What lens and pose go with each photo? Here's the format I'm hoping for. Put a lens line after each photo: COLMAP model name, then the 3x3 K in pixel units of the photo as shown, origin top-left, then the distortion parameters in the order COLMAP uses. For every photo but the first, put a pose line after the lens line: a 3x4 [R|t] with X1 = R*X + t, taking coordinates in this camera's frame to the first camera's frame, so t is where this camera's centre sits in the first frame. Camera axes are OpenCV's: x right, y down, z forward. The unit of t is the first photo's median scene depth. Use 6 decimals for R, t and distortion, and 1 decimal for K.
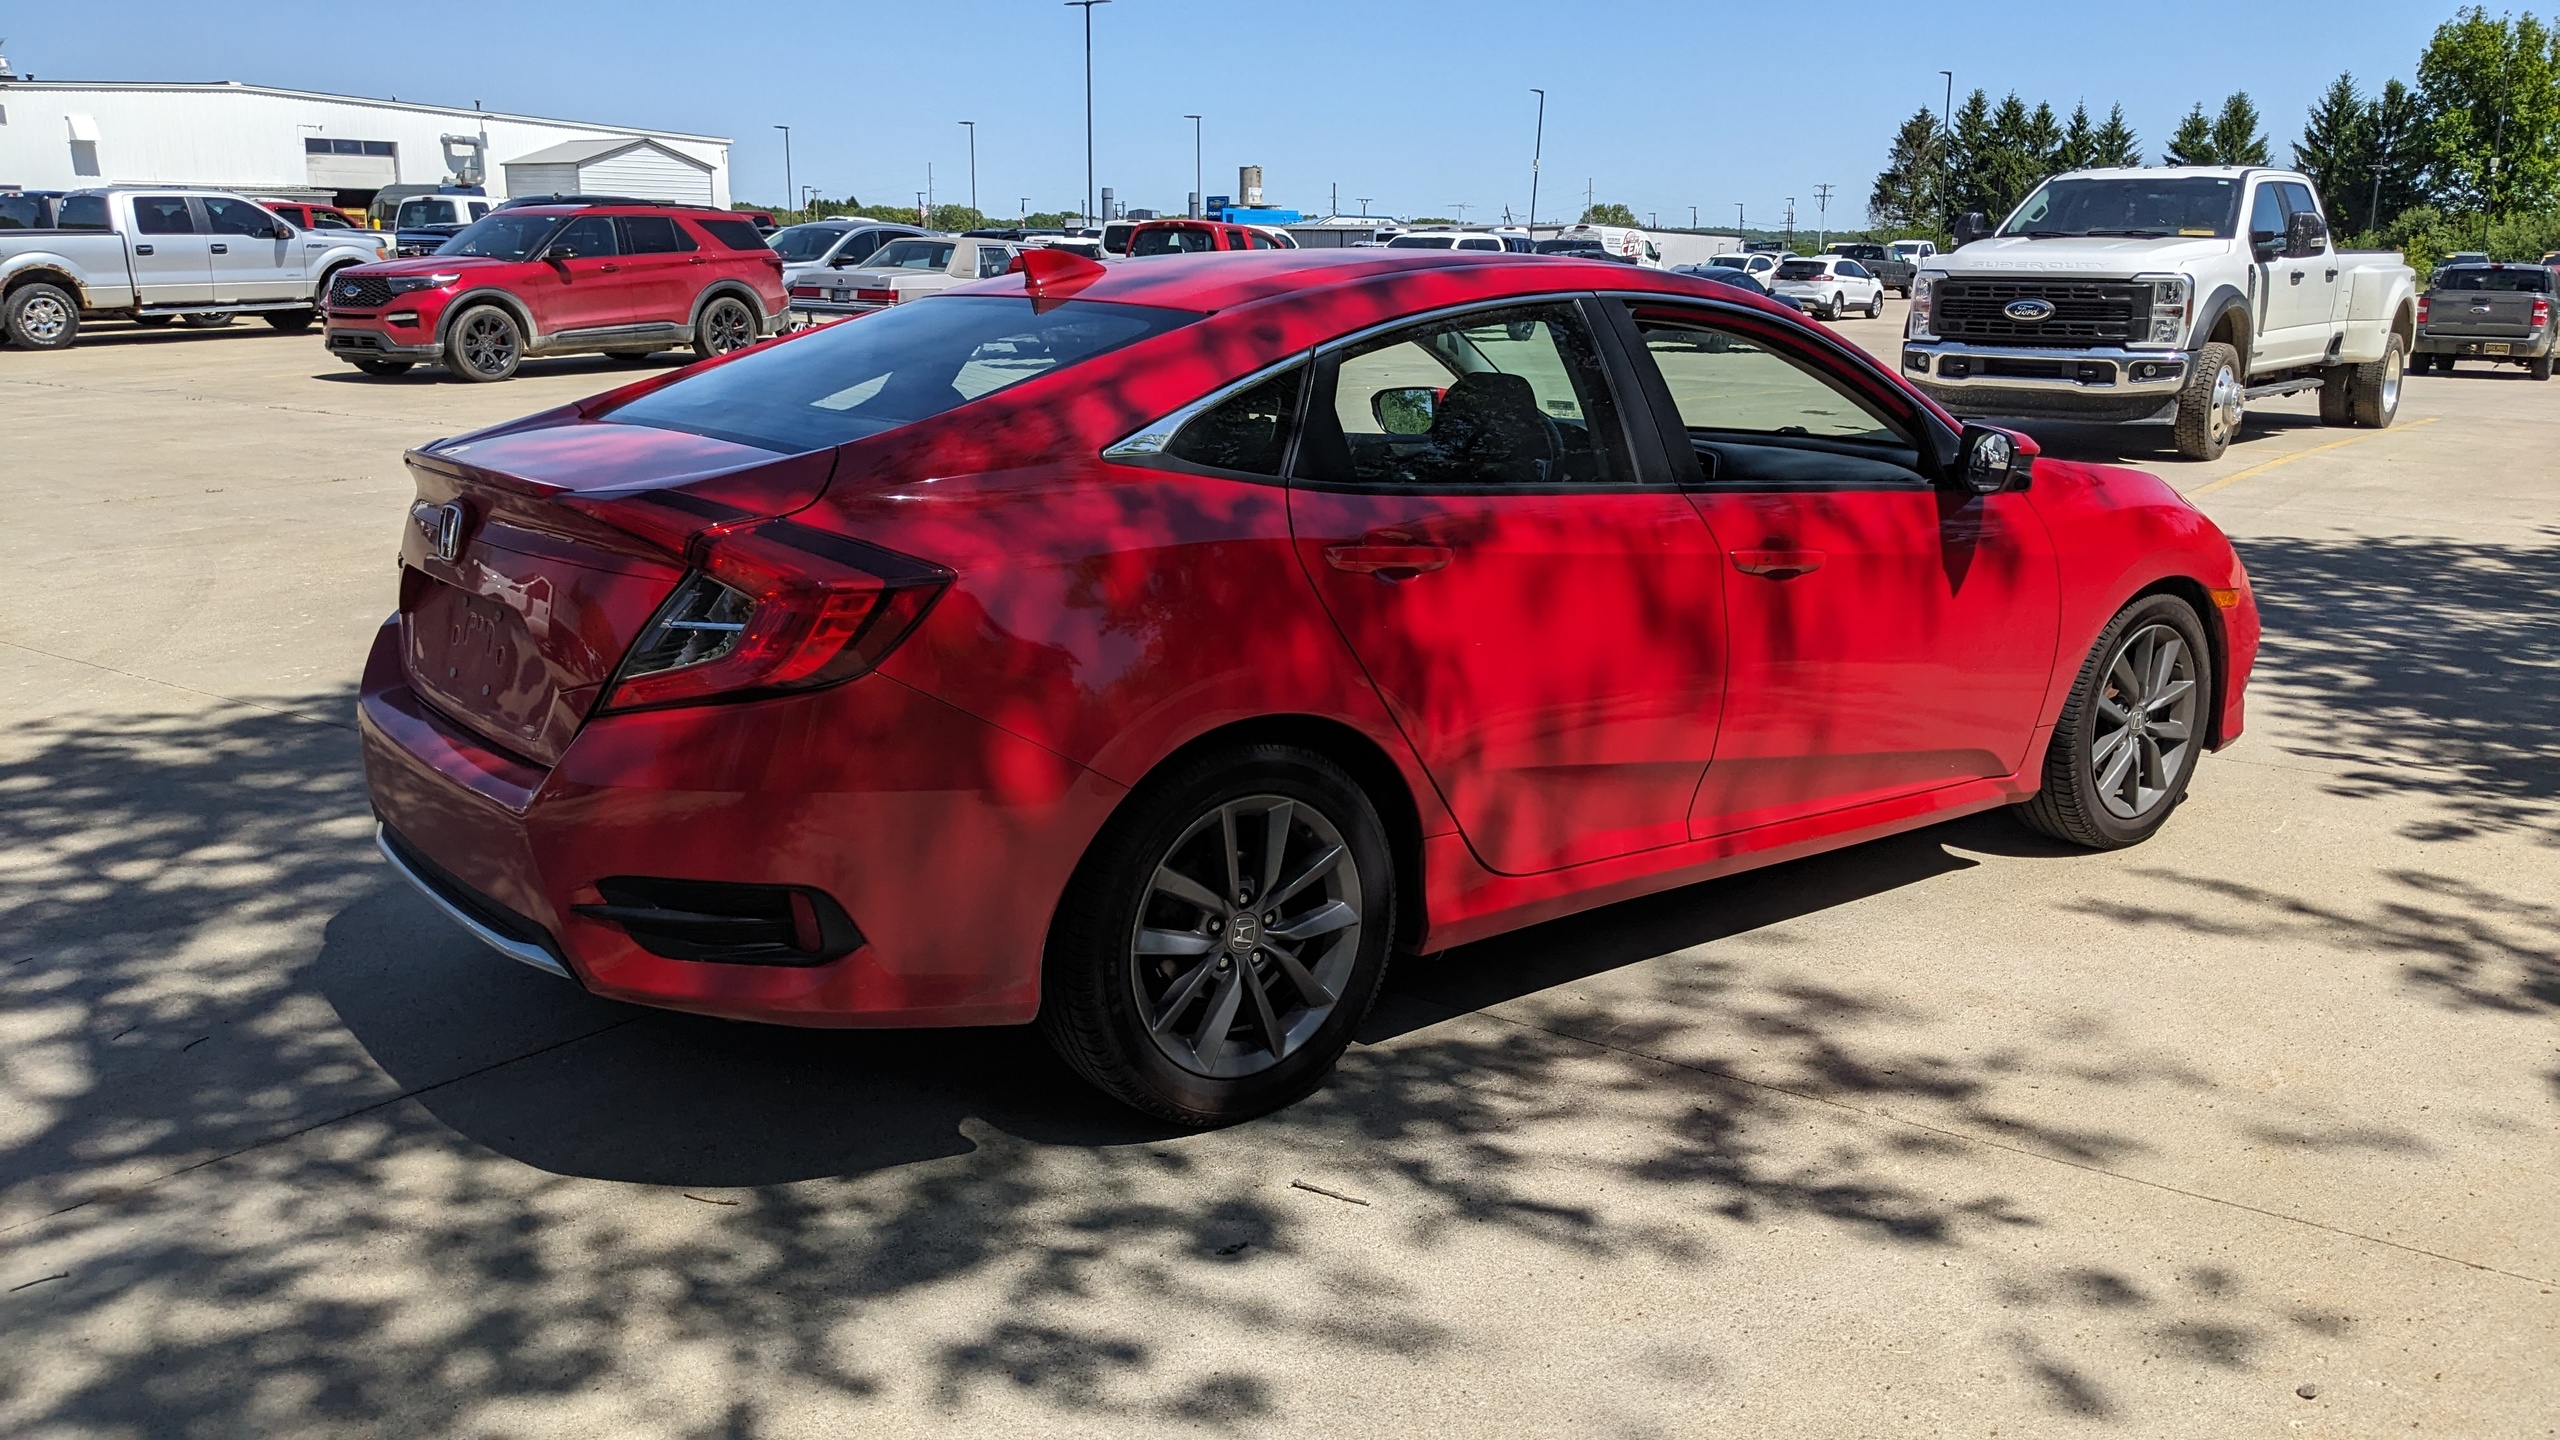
lens RADIAL K [[1979.8, 0, 1288.4], [0, 1979.8, 717.0], [0, 0, 1]] dist [0.016016, -0.048131]
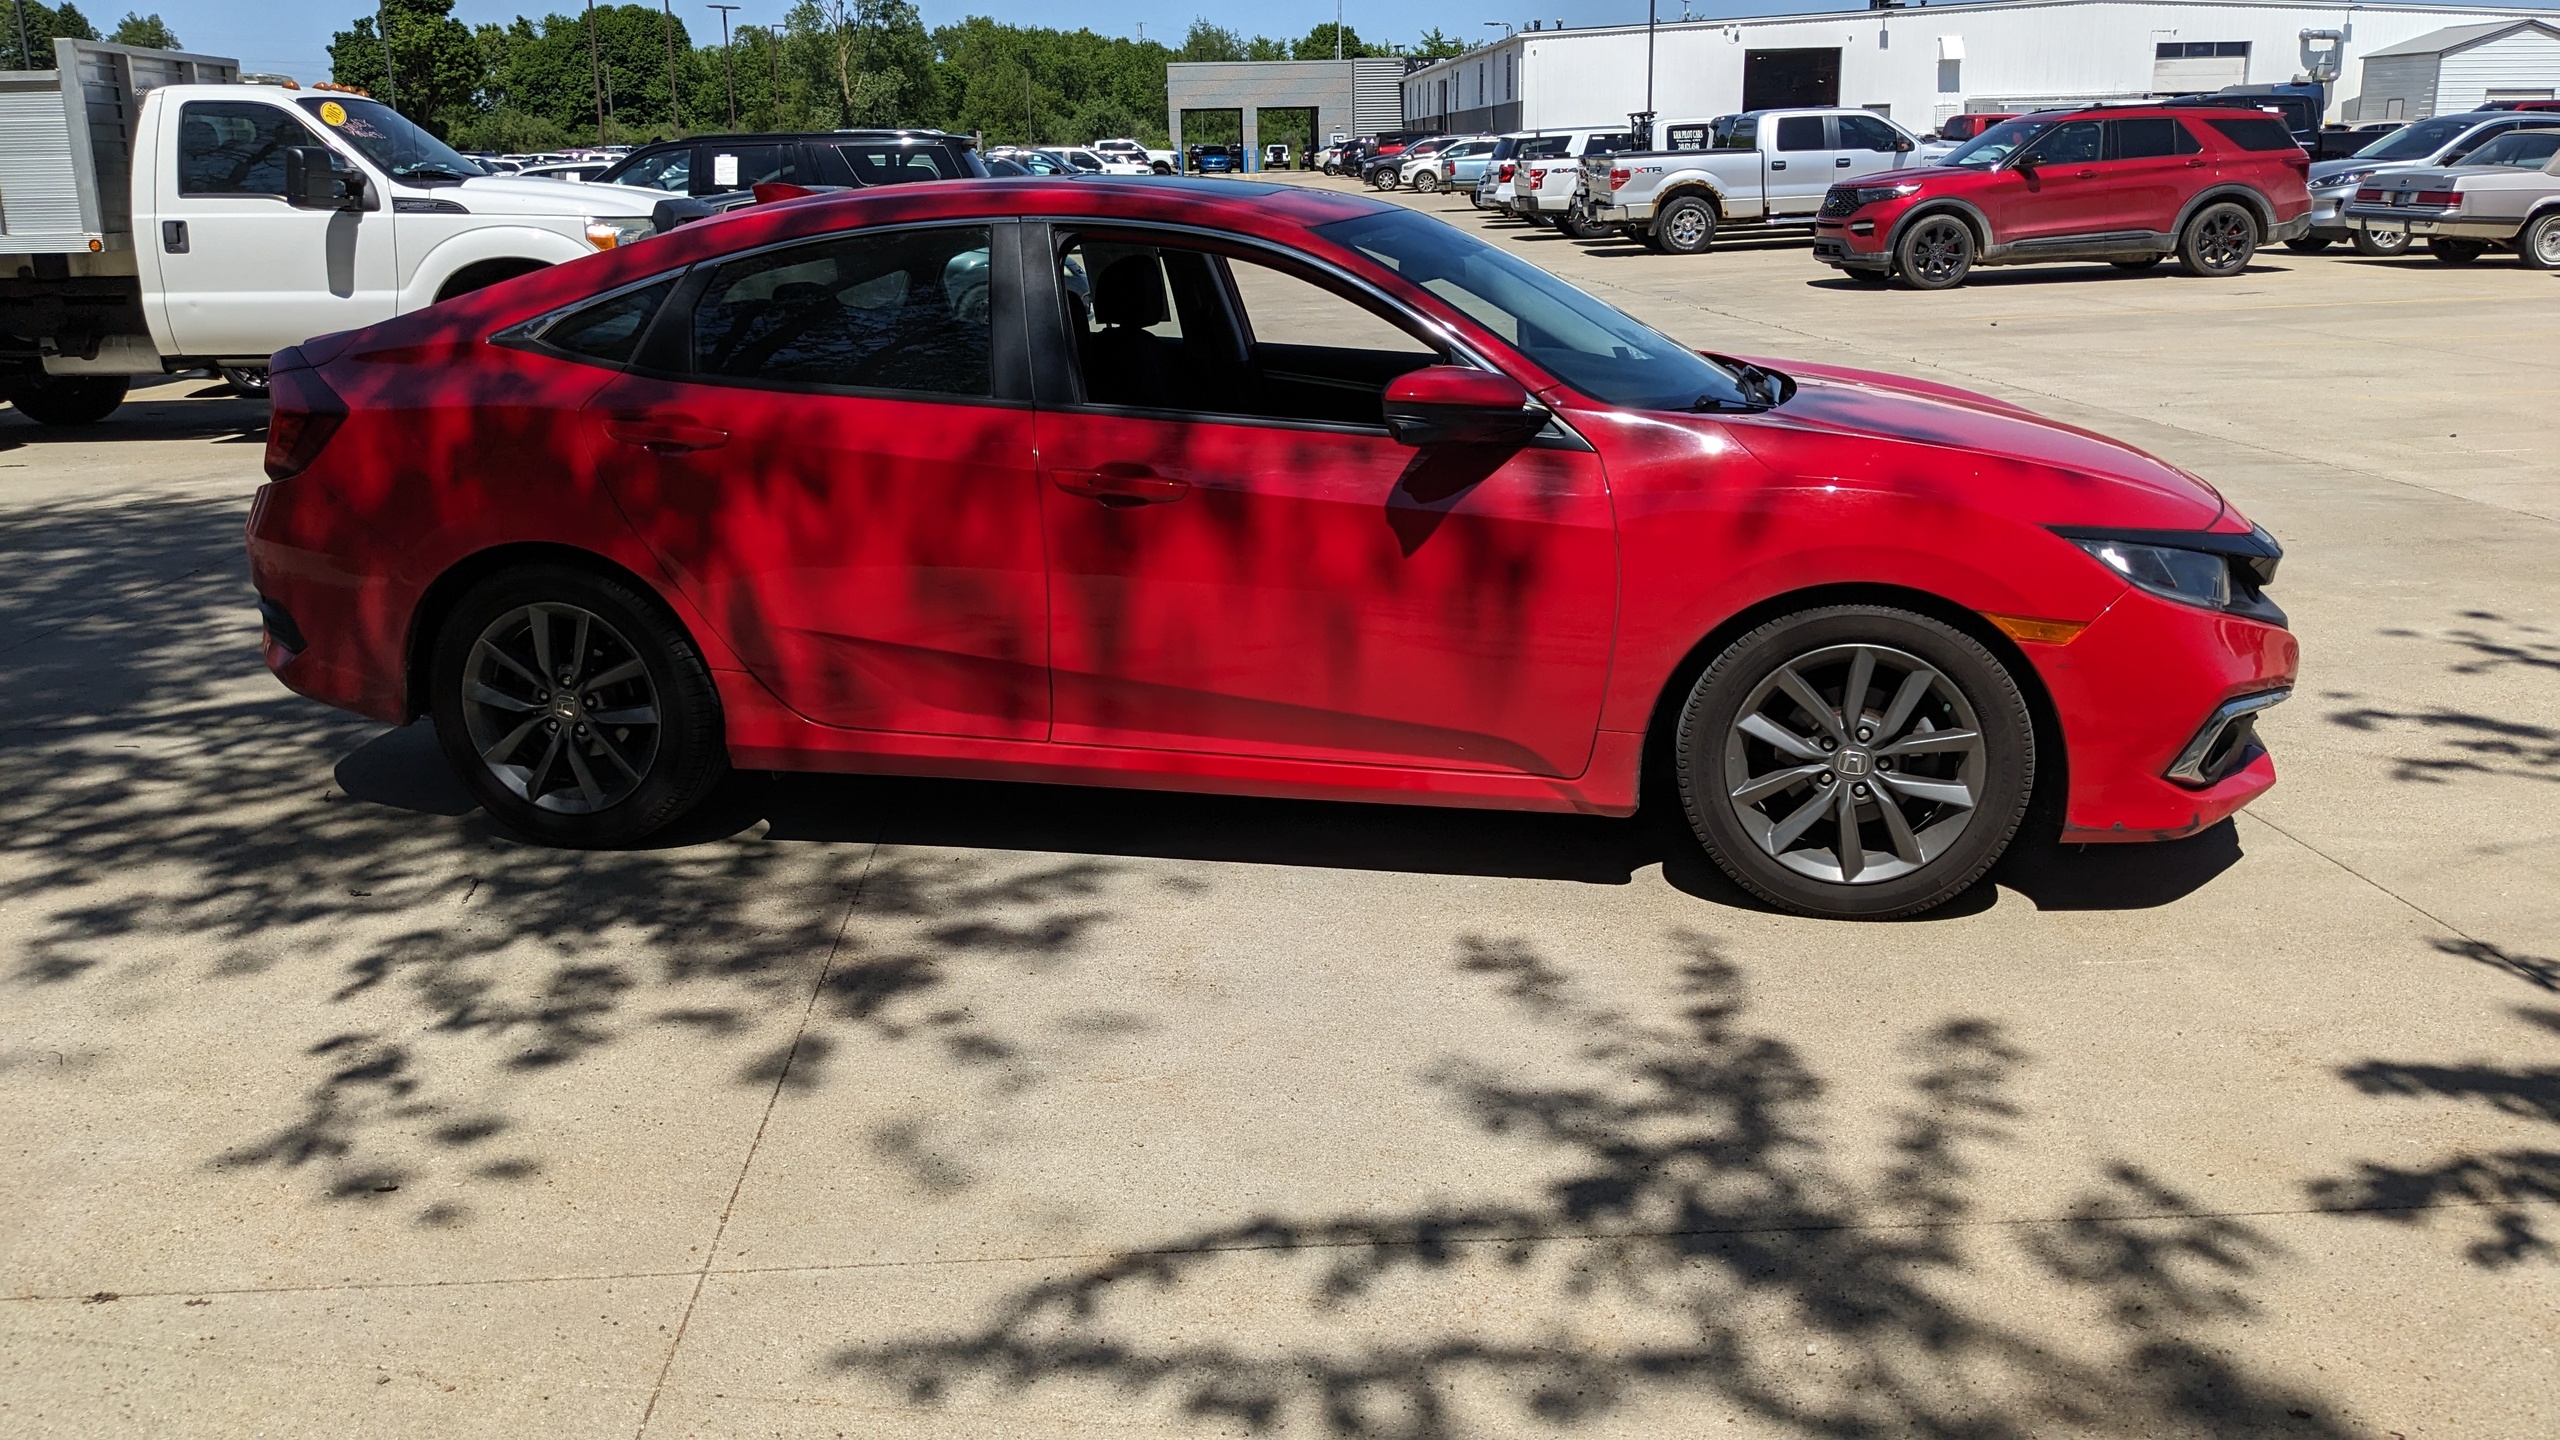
lens RADIAL K [[1979.8, 0, 1288.4], [0, 1979.8, 717.0], [0, 0, 1]] dist [0.016016, -0.048131]
pose [[0.665266, 0.173542, -0.726158, 0.141185], [-0.140222, 0.984345, 0.106782, -0.011557], [0.733321, 0.030785, 0.679185, 0.052627]]
